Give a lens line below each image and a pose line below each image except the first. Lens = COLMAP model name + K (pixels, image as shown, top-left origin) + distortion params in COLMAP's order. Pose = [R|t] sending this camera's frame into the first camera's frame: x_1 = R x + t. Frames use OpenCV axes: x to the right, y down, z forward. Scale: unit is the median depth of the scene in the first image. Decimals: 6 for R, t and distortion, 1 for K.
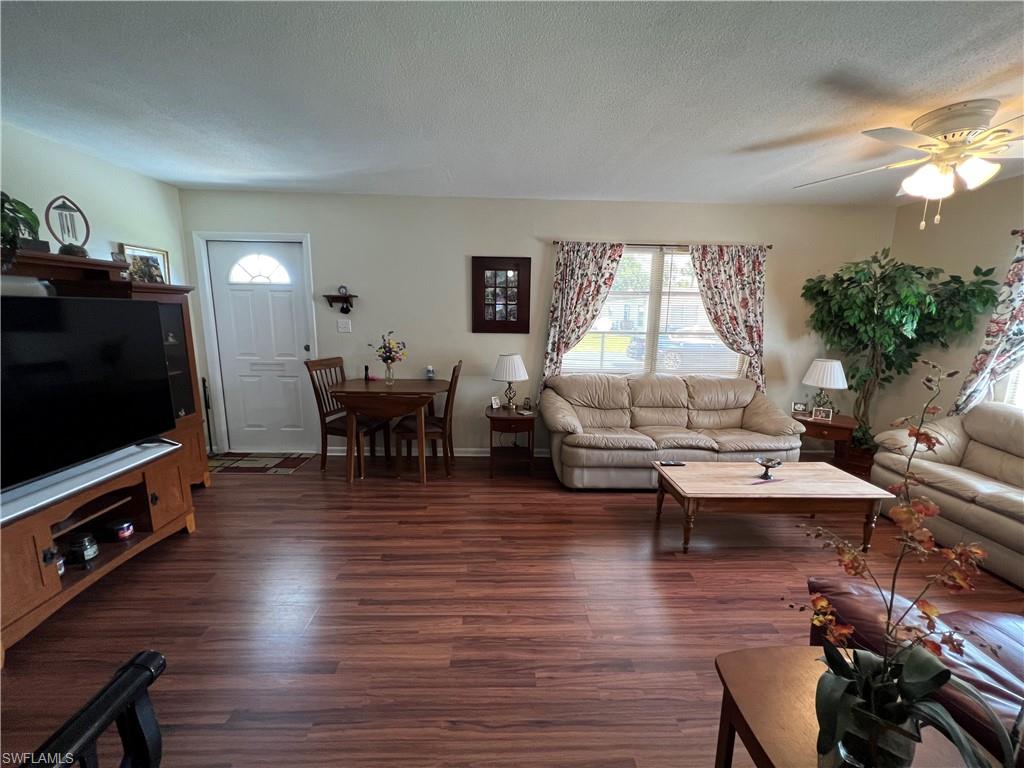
lens RADIAL K [[410.1, 0, 511.0], [0, 410.1, 385.5], [0, 0, 1]] dist [0.000880, 0.000147]
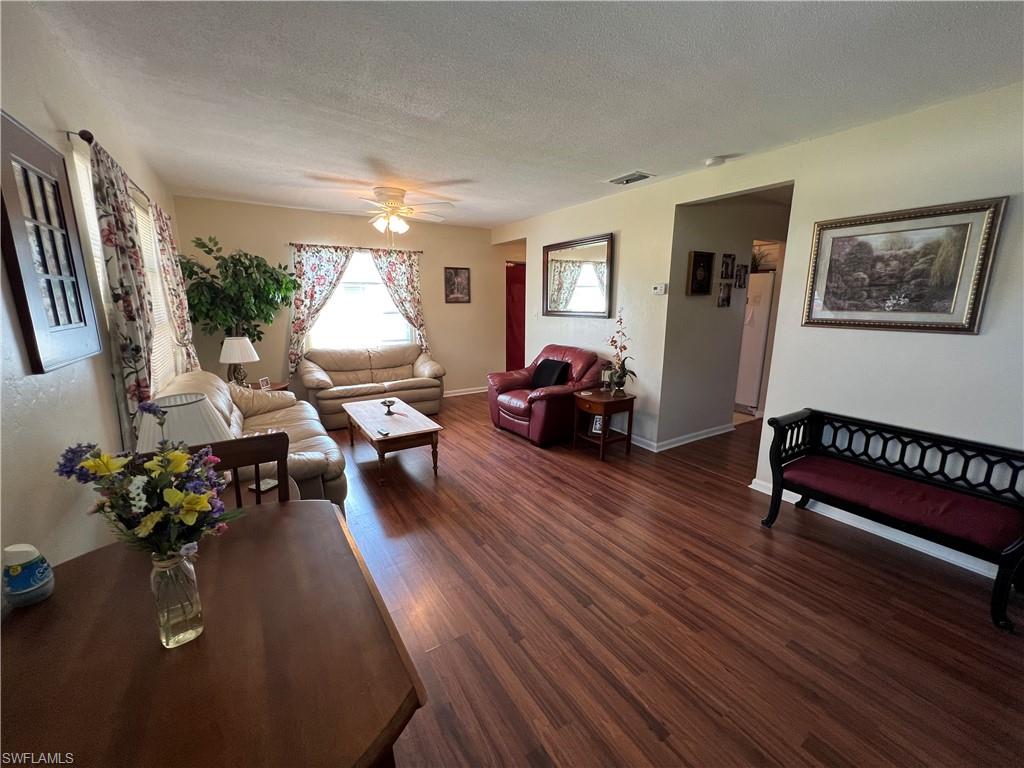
lens RADIAL K [[413.3, 0, 514.0], [0, 413.3, 384.8], [0, 0, 1]] dist [-0.000215, 0.000665]
pose [[-0.515772, -0.192779, 0.834755, -0.538996], [0.142822, 0.941372, 0.305647, -0.171799], [-0.844738, 0.276866, -0.458000, 0.885215]]
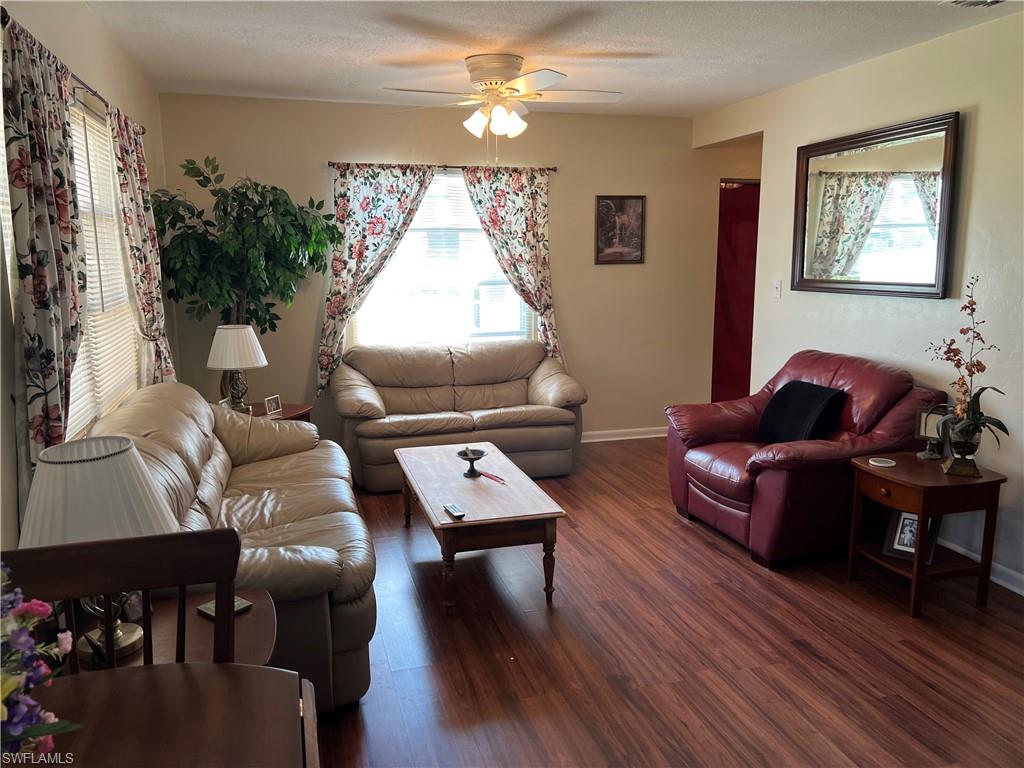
lens RADIAL K [[775.7, 0, 509.7], [0, 775.7, 381.6], [0, 0, 1]] dist [0.067774, -0.084632]
pose [[-0.249014, -0.178471, 0.951914, -0.506702], [0.175708, 0.958239, 0.225621, -0.176177], [-0.952428, 0.223442, -0.207256, 0.836850]]
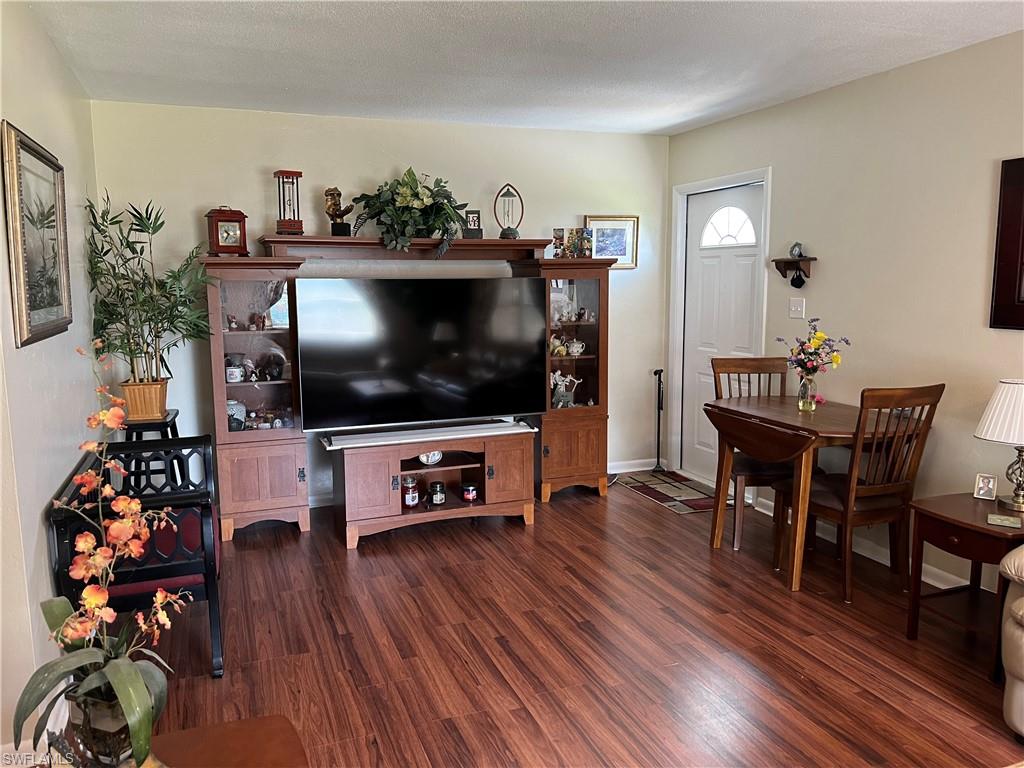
lens RADIAL K [[775.7, 0, 509.7], [0, 775.7, 381.6], [0, 0, 1]] dist [0.067774, -0.084632]
pose [[0.326566, 0.107027, -0.939095, 0.571858], [-0.156000, 0.986045, 0.058130, -0.039416], [0.932212, 0.127516, 0.338705, 0.228465]]
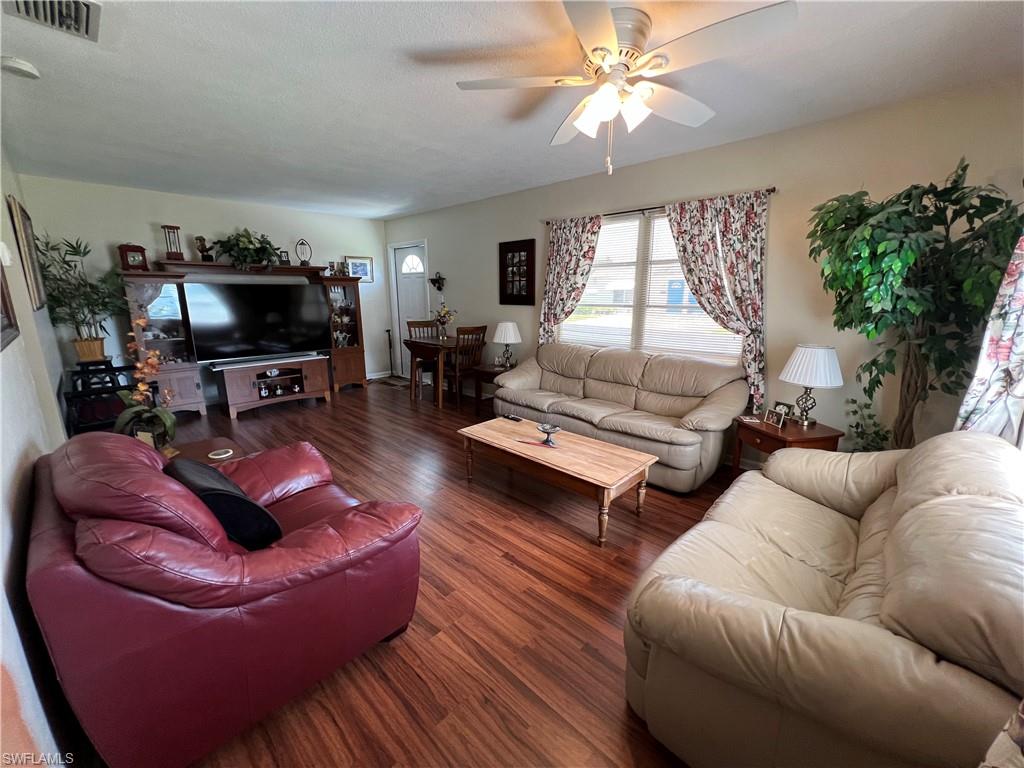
lens RADIAL K [[413.3, 0, 514.0], [0, 413.3, 384.8], [0, 0, 1]] dist [-0.000215, 0.000665]
pose [[0.697352, 0.141536, -0.702615, 0.887759], [-0.116261, 0.989663, 0.083970, 0.003284], [0.707237, 0.023130, 0.706598, 0.148920]]
